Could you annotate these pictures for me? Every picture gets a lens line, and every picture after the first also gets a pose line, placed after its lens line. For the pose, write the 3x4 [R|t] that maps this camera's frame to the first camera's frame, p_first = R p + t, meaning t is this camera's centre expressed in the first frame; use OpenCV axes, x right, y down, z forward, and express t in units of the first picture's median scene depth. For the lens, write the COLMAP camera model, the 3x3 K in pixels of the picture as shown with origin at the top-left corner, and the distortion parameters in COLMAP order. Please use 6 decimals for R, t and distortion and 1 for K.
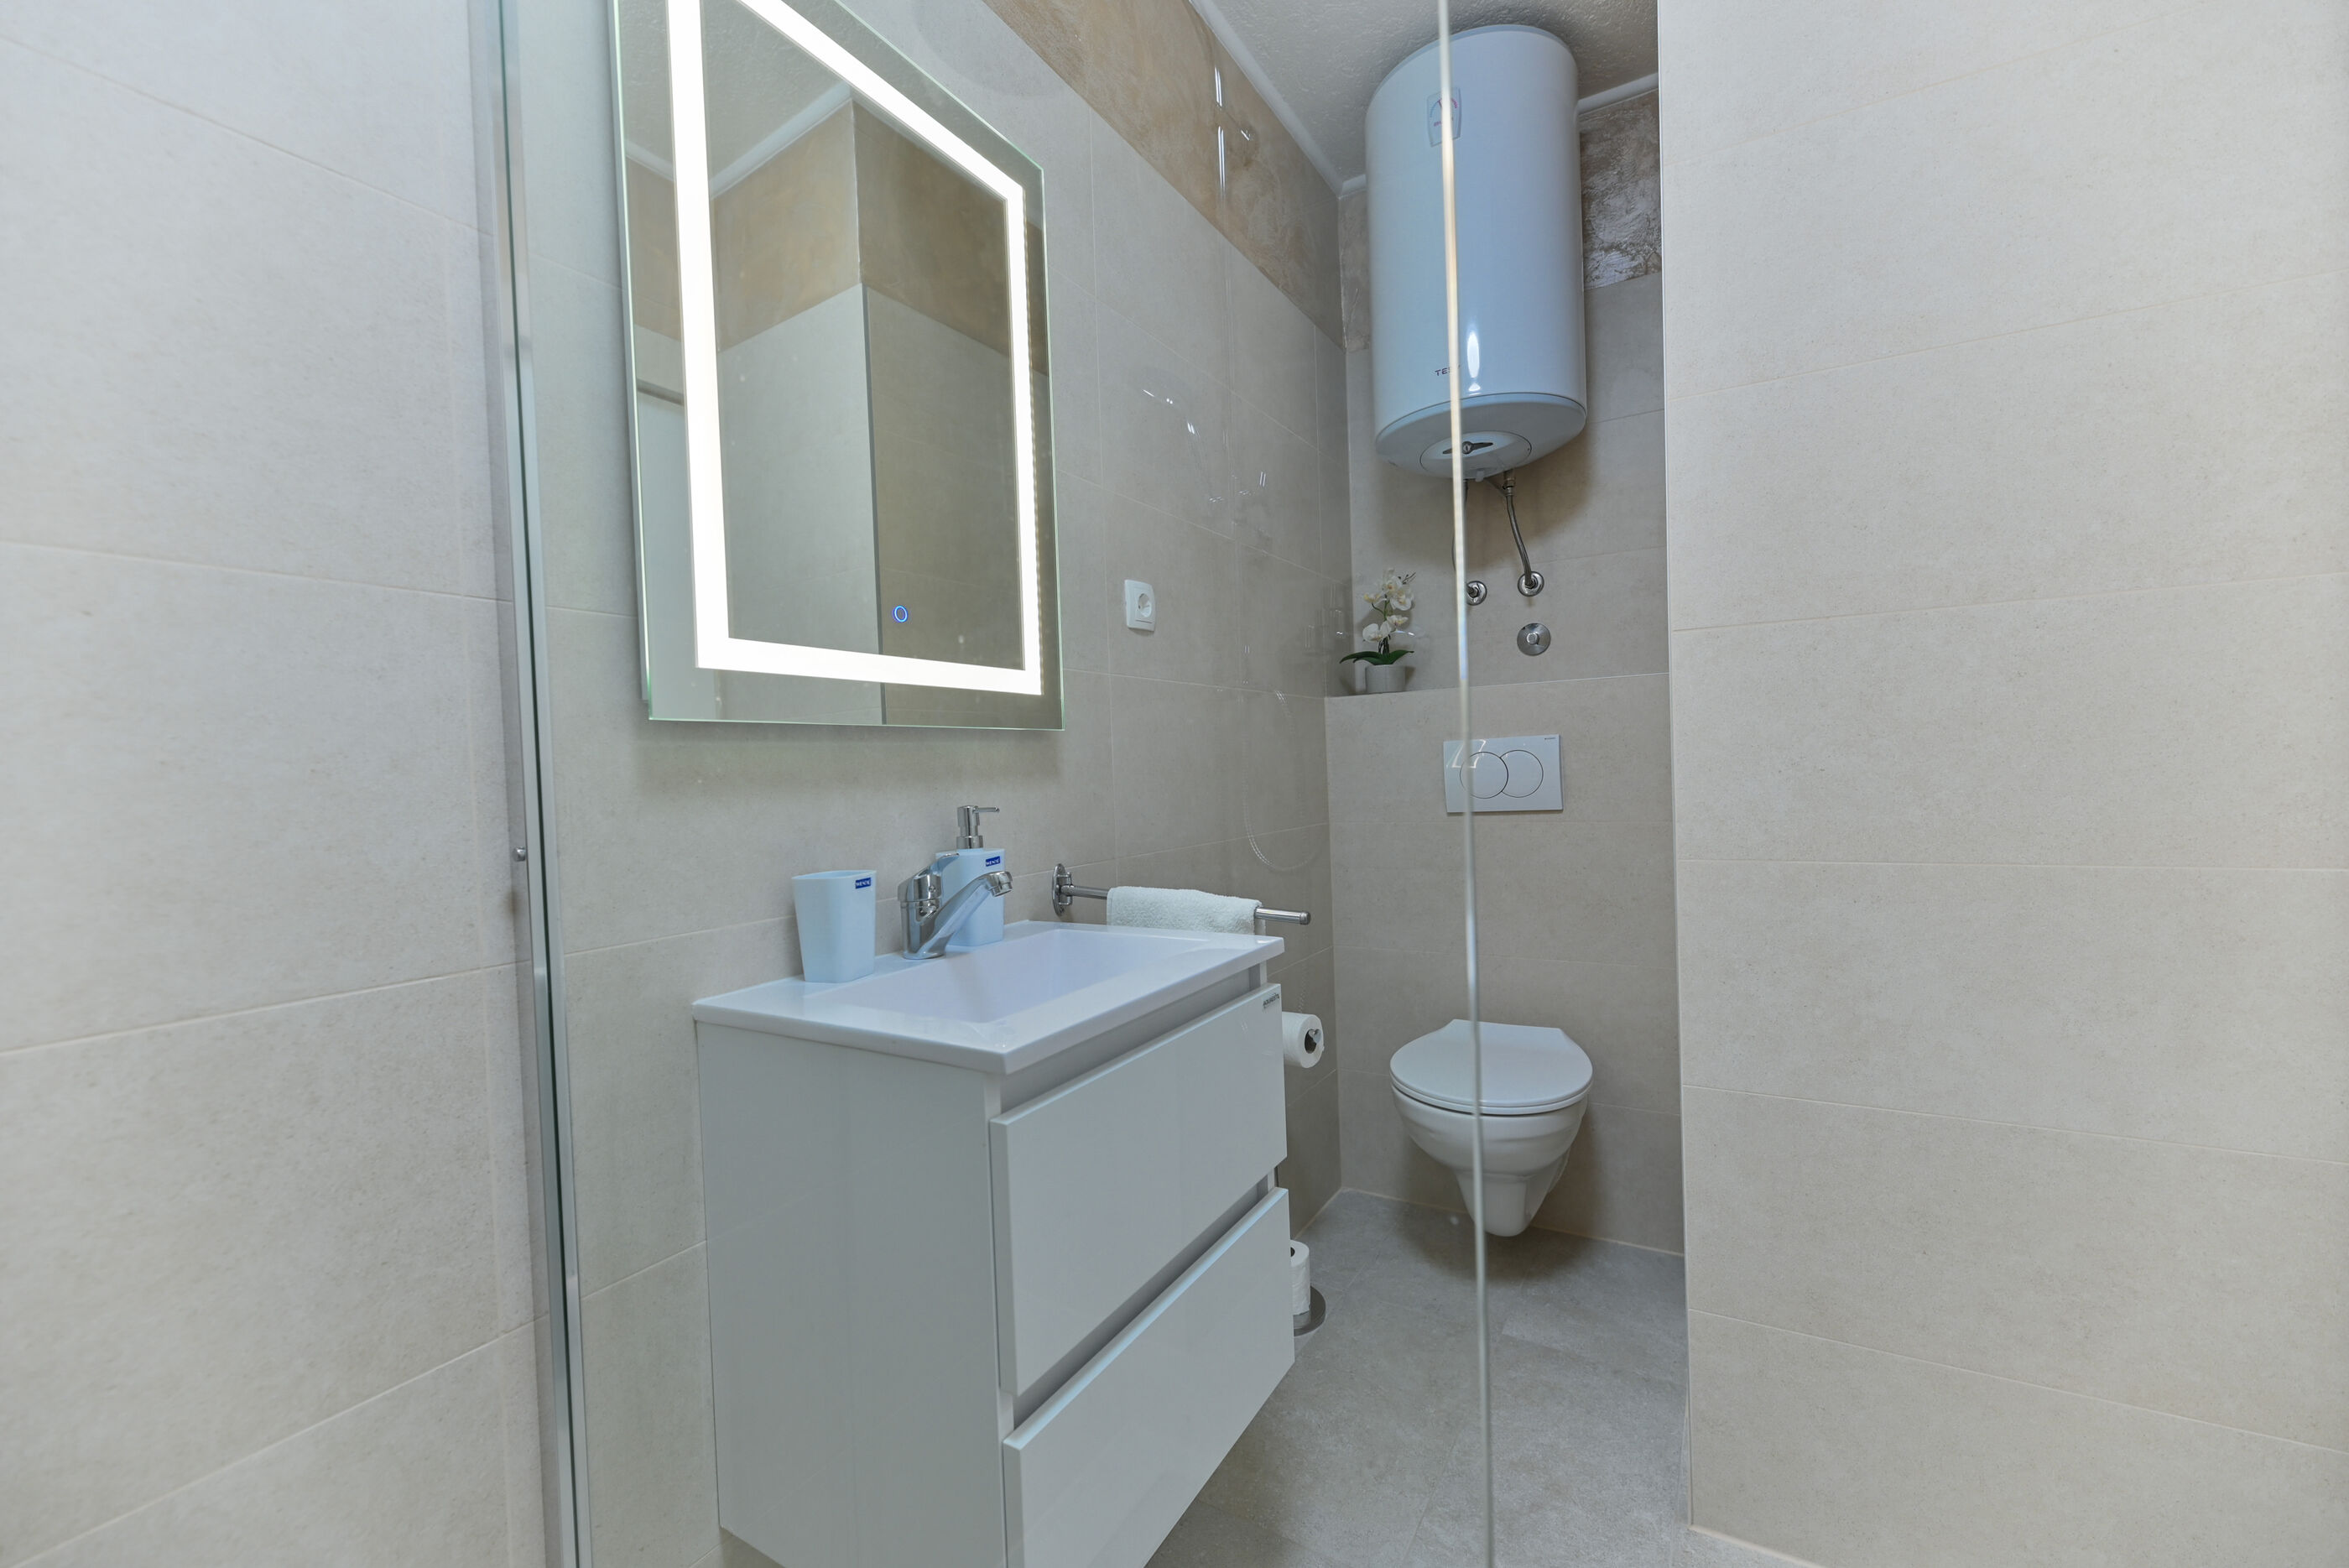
lens RADIAL K [[930.0, 0, 1174.0], [0, 930.0, 787.2], [0, 0, 1]] dist [0.006416, -0.001188]
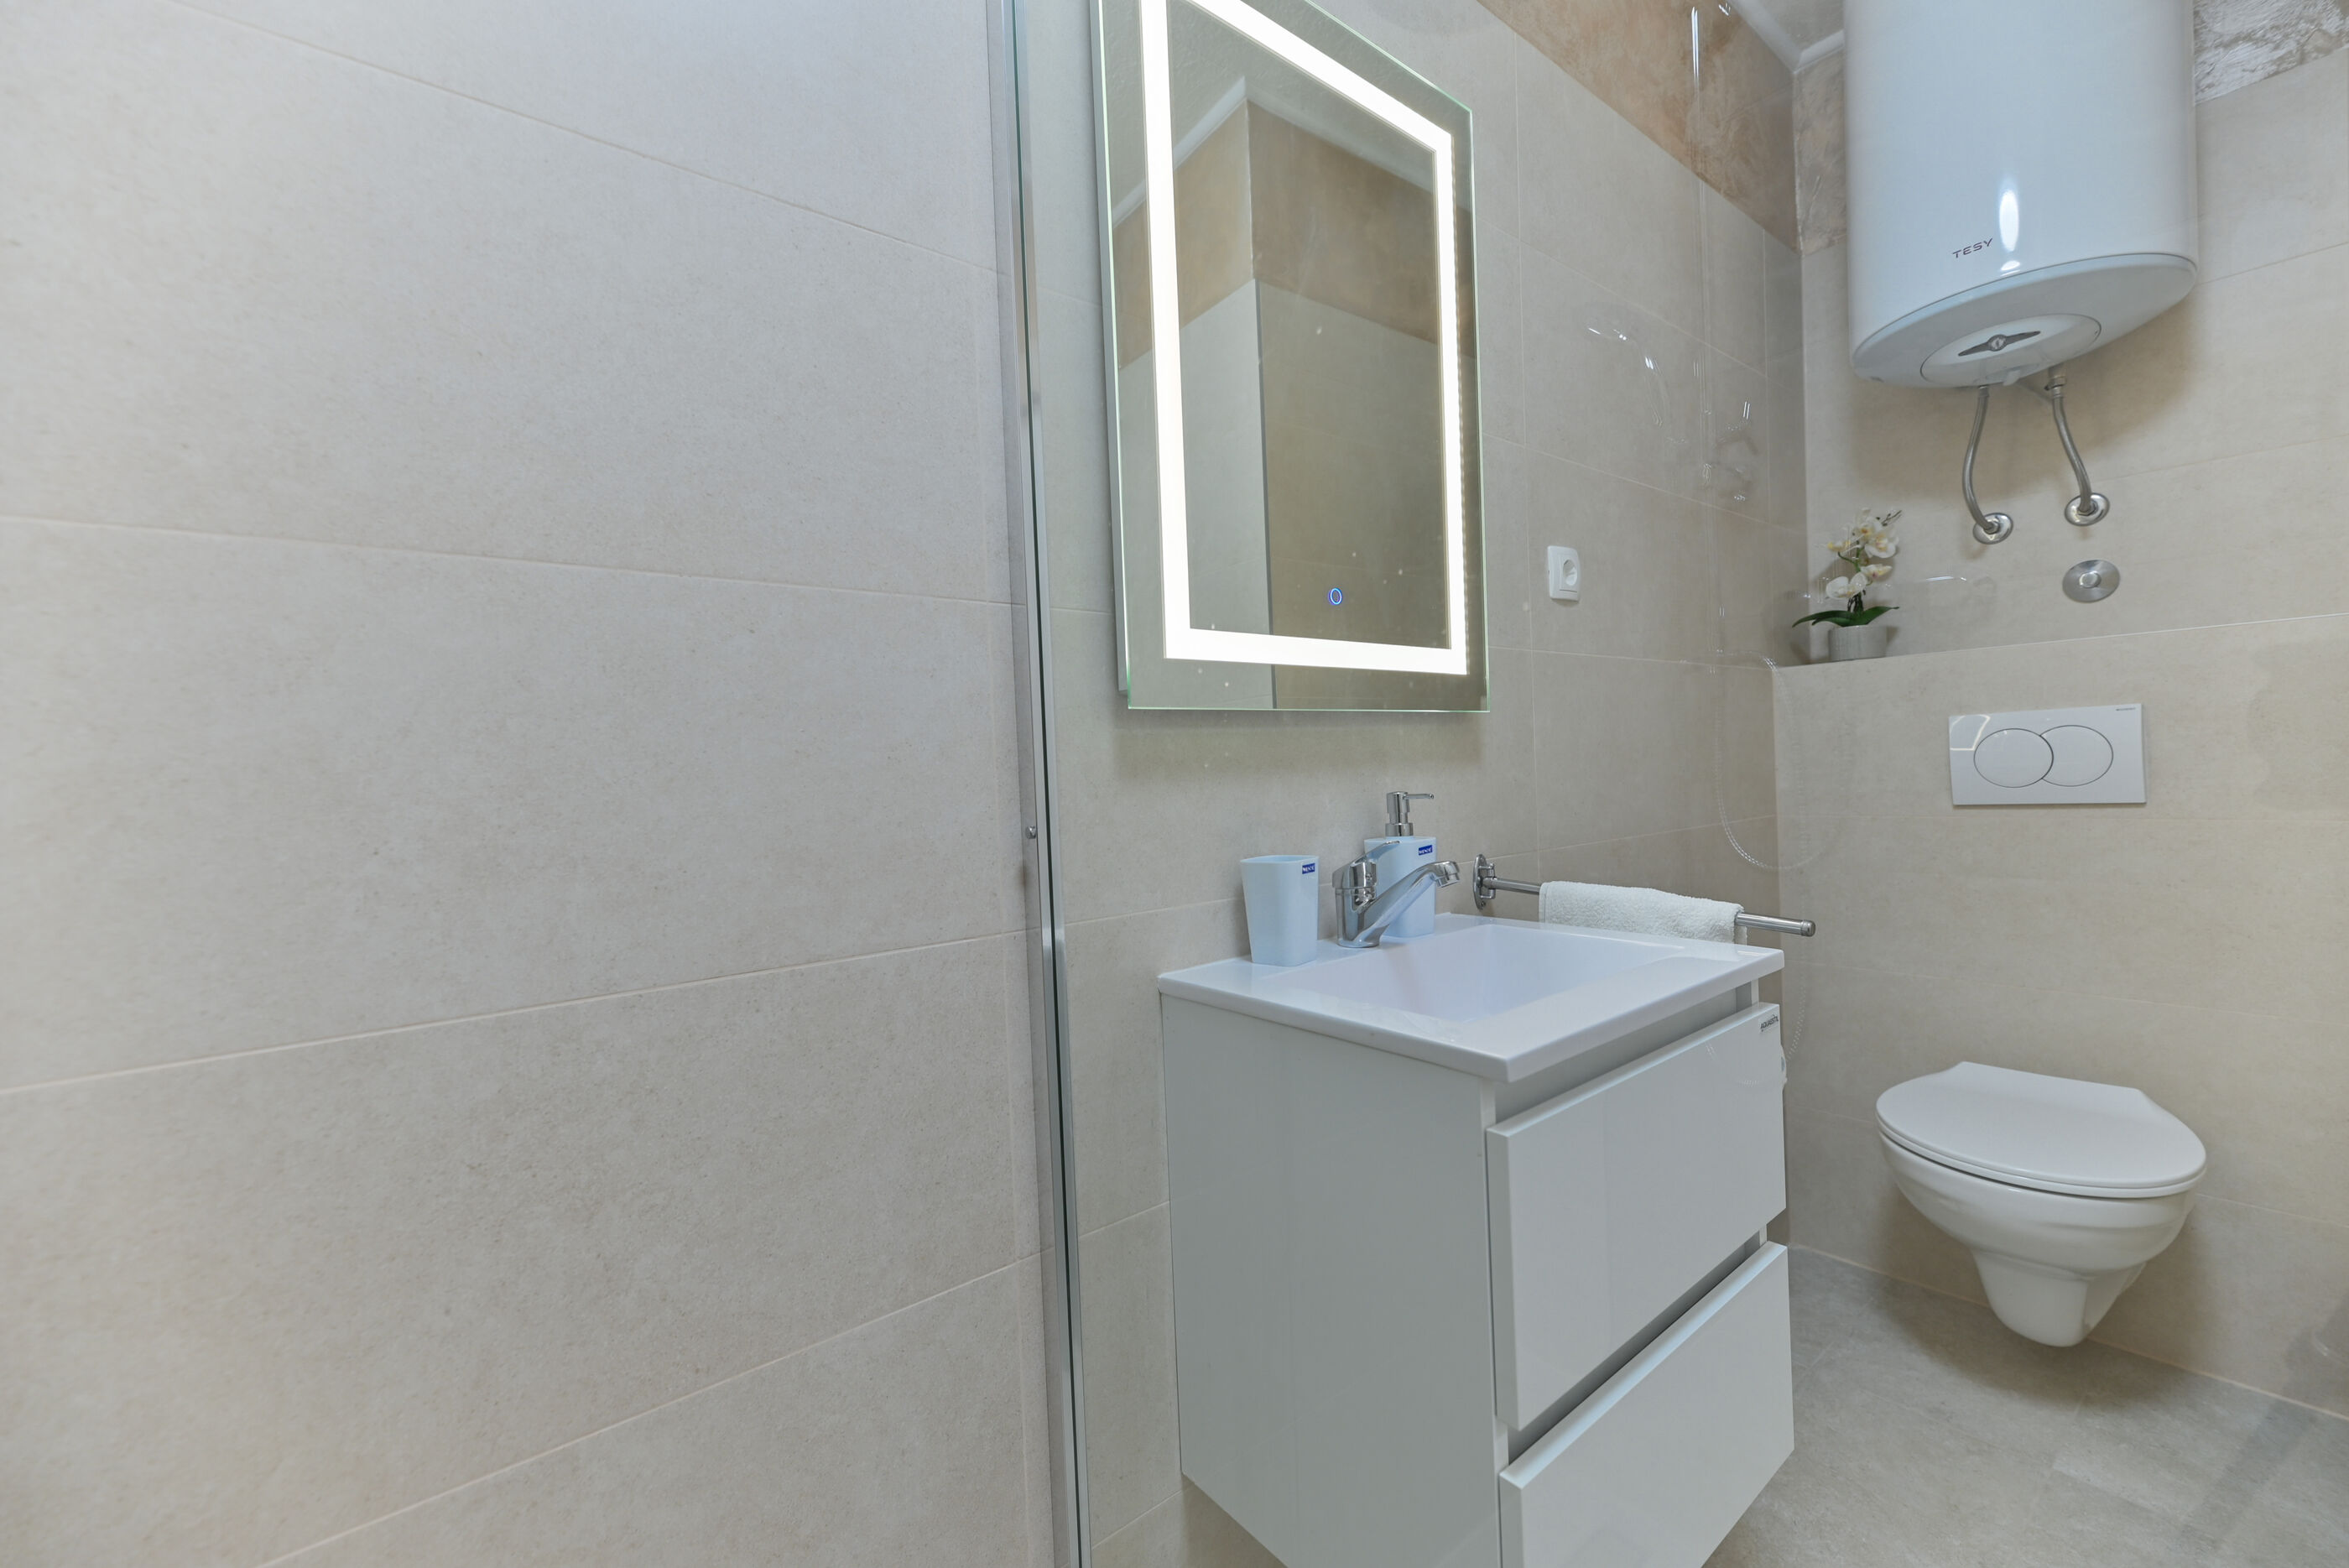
lens RADIAL K [[930.0, 0, 1174.0], [0, 930.0, 787.2], [0, 0, 1]] dist [0.006416, -0.001188]
pose [[0.938376, 0.003901, -0.345594, -0.102163], [0.000524, 0.999919, 0.012710, 0.002684], [0.345616, -0.012108, 0.938298, 0.014216]]
